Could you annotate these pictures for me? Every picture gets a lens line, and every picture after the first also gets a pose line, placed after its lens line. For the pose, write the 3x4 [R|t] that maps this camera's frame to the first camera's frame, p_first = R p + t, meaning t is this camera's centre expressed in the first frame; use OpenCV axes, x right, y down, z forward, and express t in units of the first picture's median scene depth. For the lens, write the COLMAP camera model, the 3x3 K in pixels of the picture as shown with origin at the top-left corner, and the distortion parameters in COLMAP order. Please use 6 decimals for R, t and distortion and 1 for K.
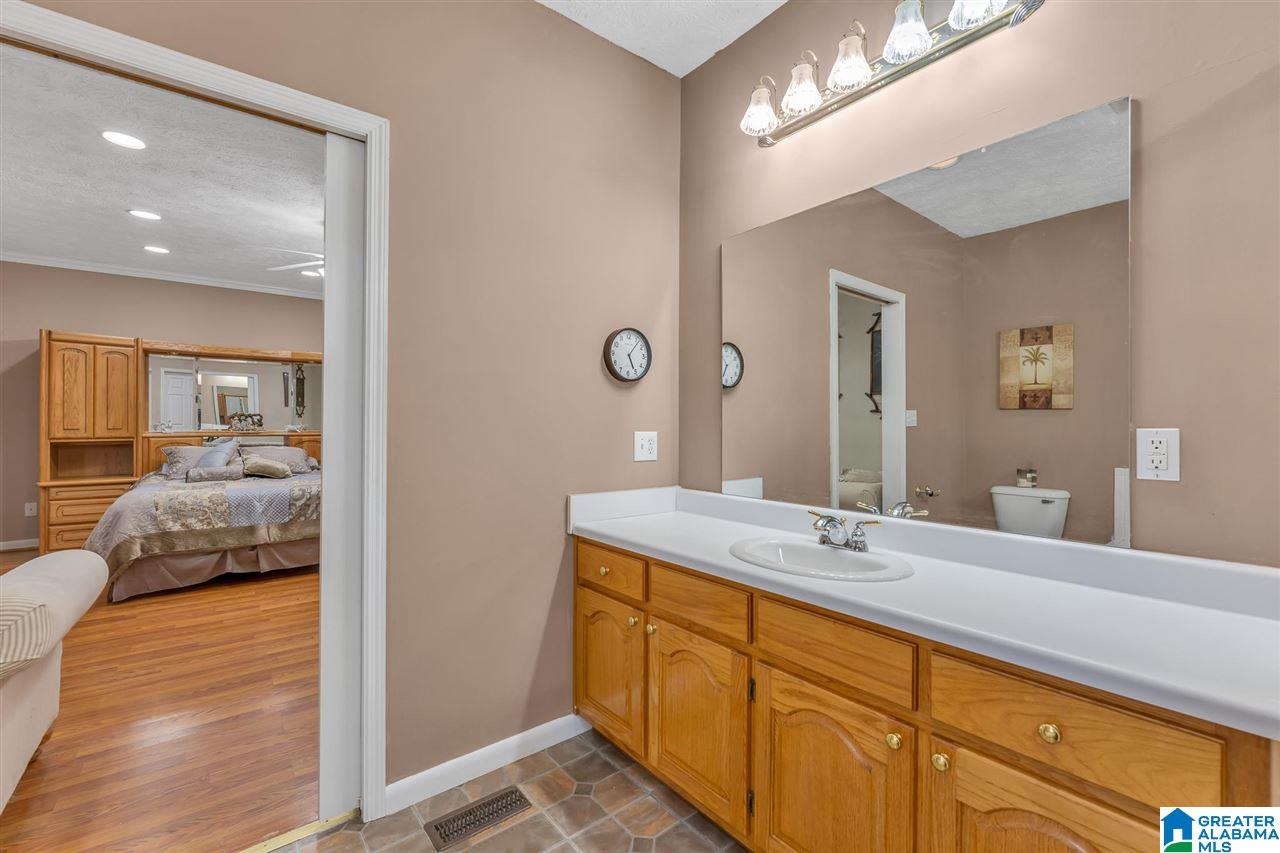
lens RADIAL K [[509.7, 0, 640.1], [0, 509.7, 423.2], [0, 0, 1]] dist [0.003144, -0.000044]
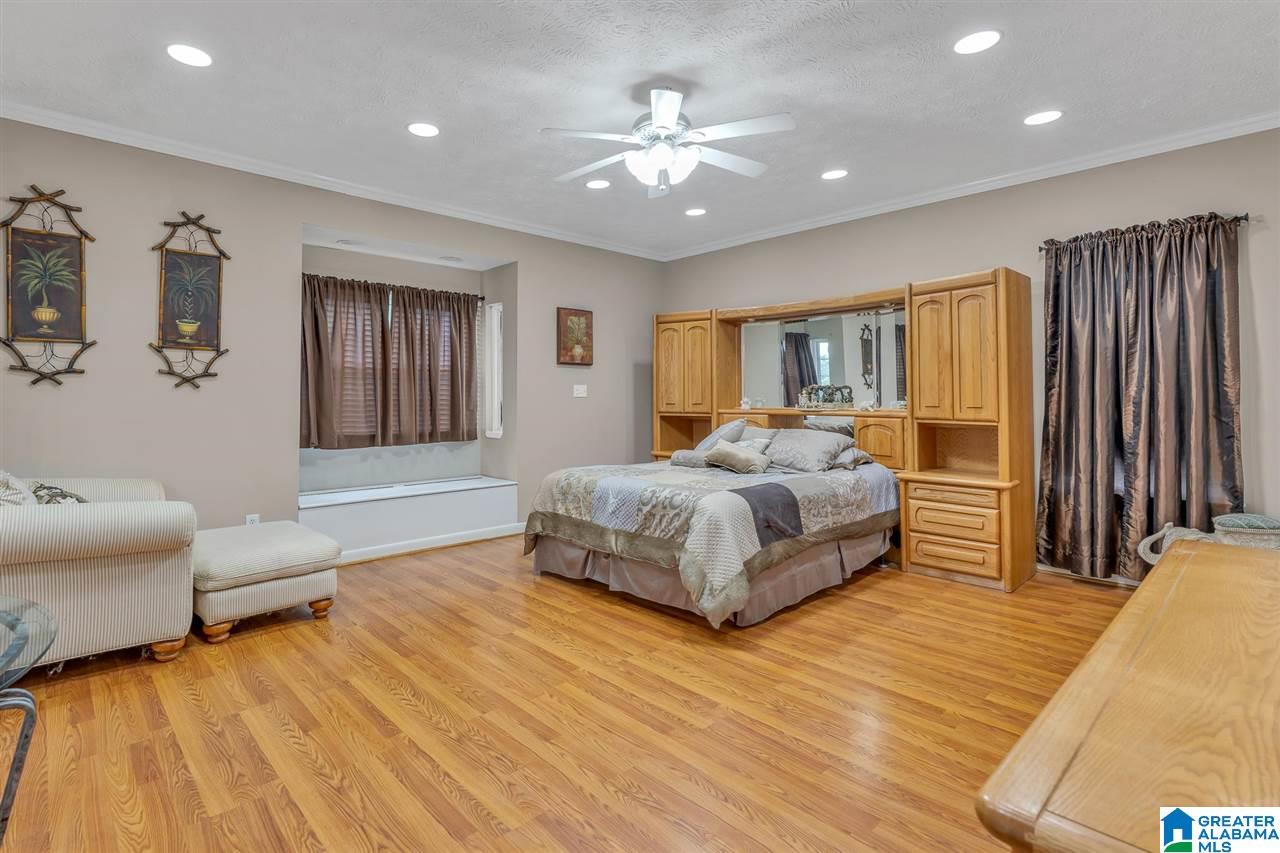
lens RADIAL K [[623.1, 0, 641.4], [0, 623.1, 403.6], [0, 0, 1]] dist [-0.001047, 0.000059]
pose [[0.071889, 0.000082, -0.997413, 0.198614], [-0.005323, 0.999986, -0.000301, 0.012064], [0.997398, 0.005331, 0.071888, 0.990936]]
